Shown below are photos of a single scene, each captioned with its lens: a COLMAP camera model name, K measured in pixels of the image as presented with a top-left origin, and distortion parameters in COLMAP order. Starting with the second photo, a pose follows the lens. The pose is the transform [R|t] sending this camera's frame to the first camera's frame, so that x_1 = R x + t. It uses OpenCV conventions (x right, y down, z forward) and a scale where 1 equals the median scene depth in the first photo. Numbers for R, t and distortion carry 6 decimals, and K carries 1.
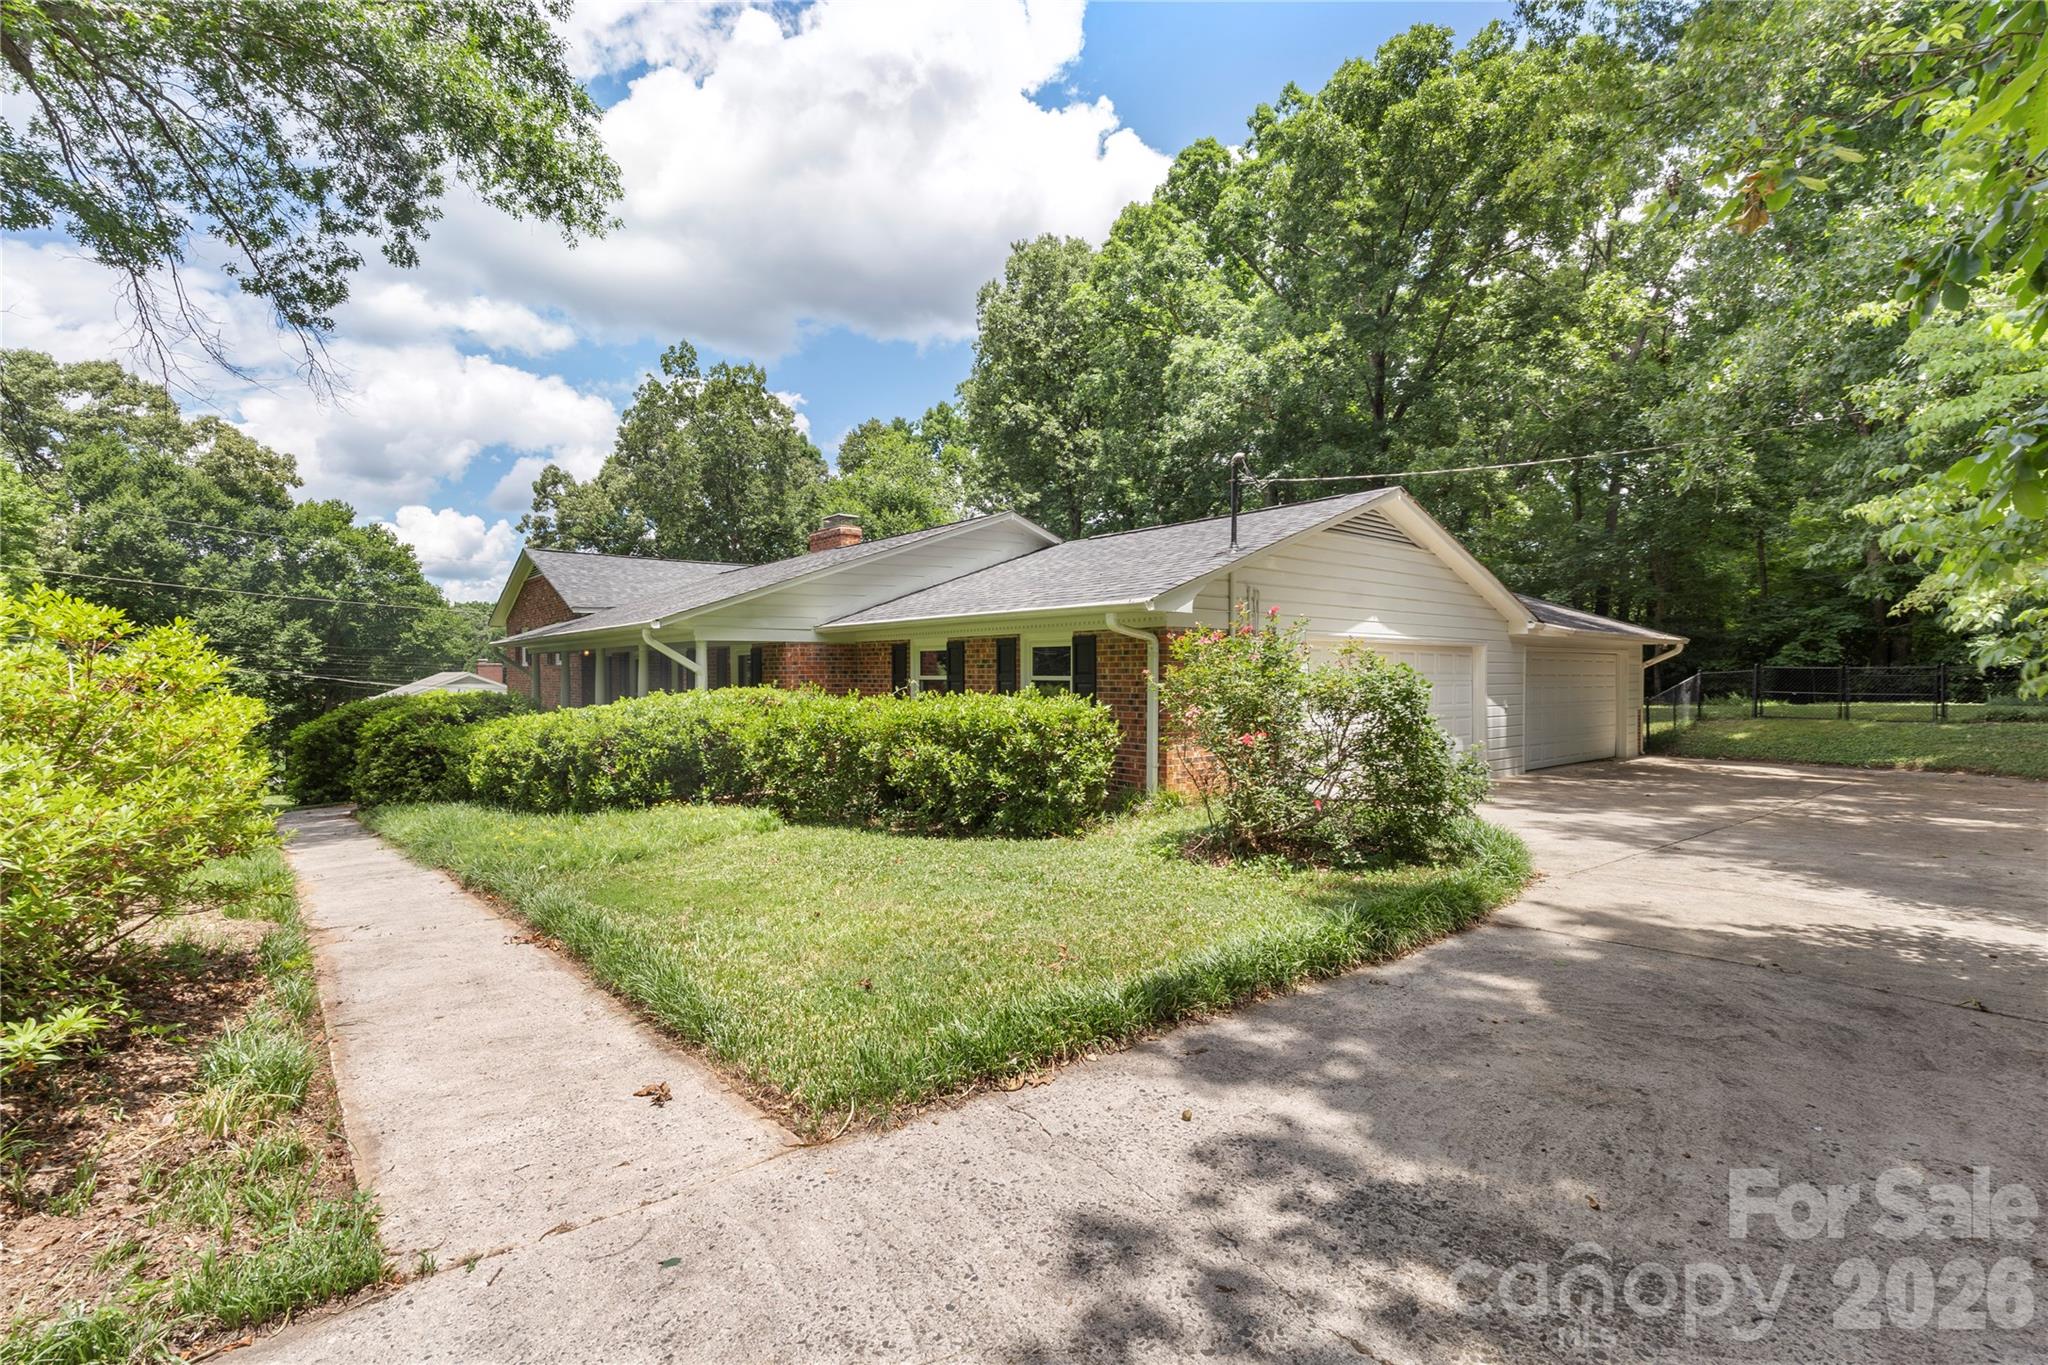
lens RADIAL K [[879.9, 0, 1023.9], [0, 879.9, 686.7], [0, 0, 1]] dist [-0.012331, 0.001315]
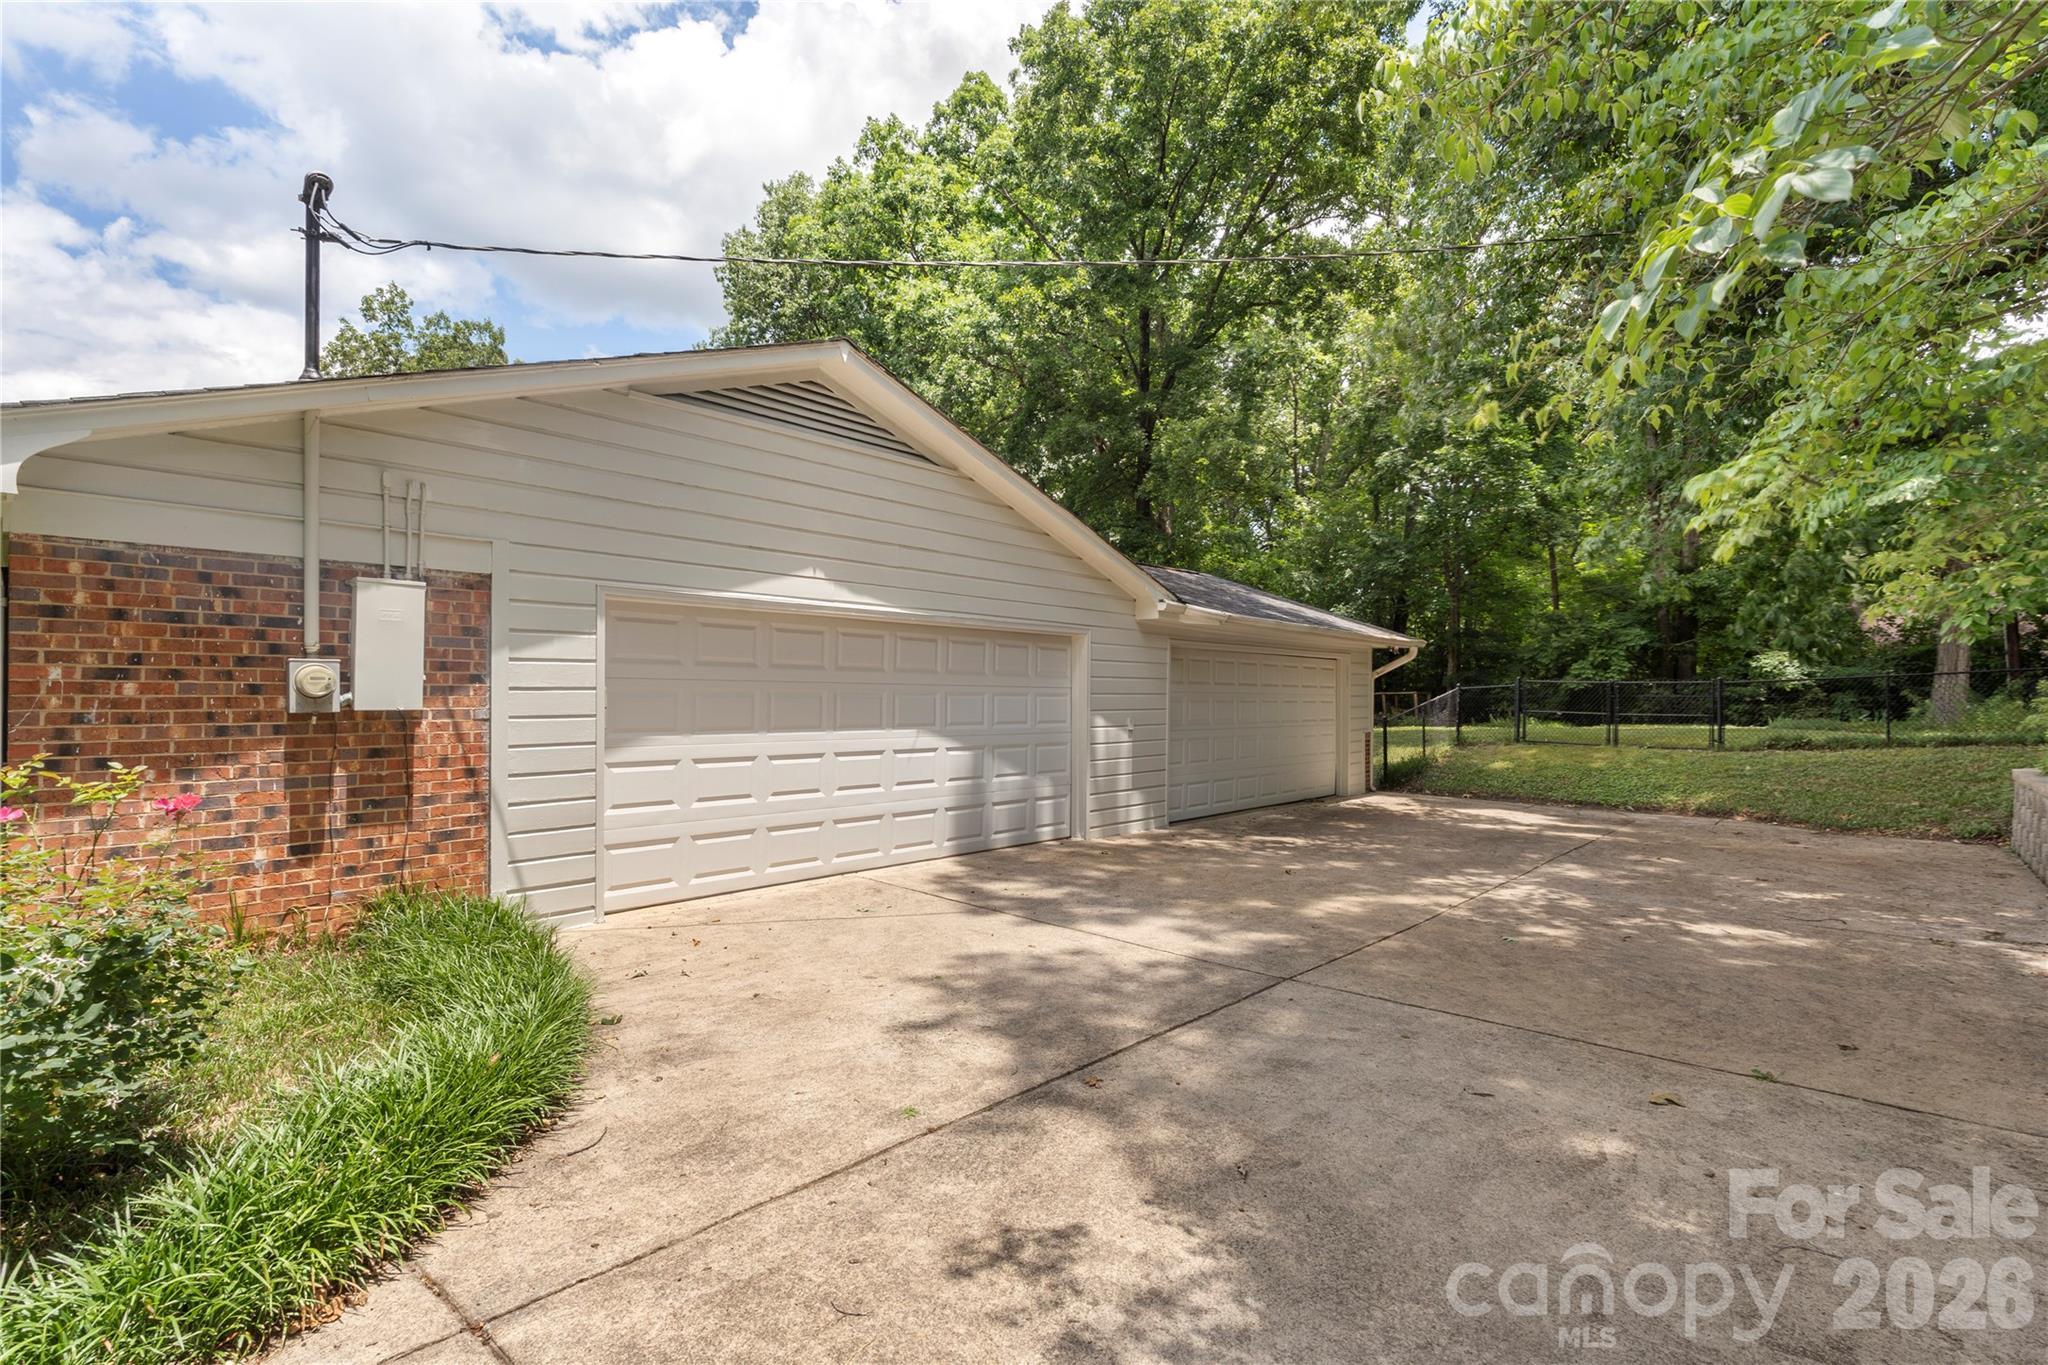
lens RADIAL K [[879.9, 0, 1023.9], [0, 879.9, 686.7], [0, 0, 1]] dist [-0.012331, 0.001315]
pose [[0.991344, 0.012445, 0.130701, 0.277820], [-0.010060, 0.999771, -0.018893, 0.003502], [-0.130906, 0.017414, 0.991242, 0.250949]]
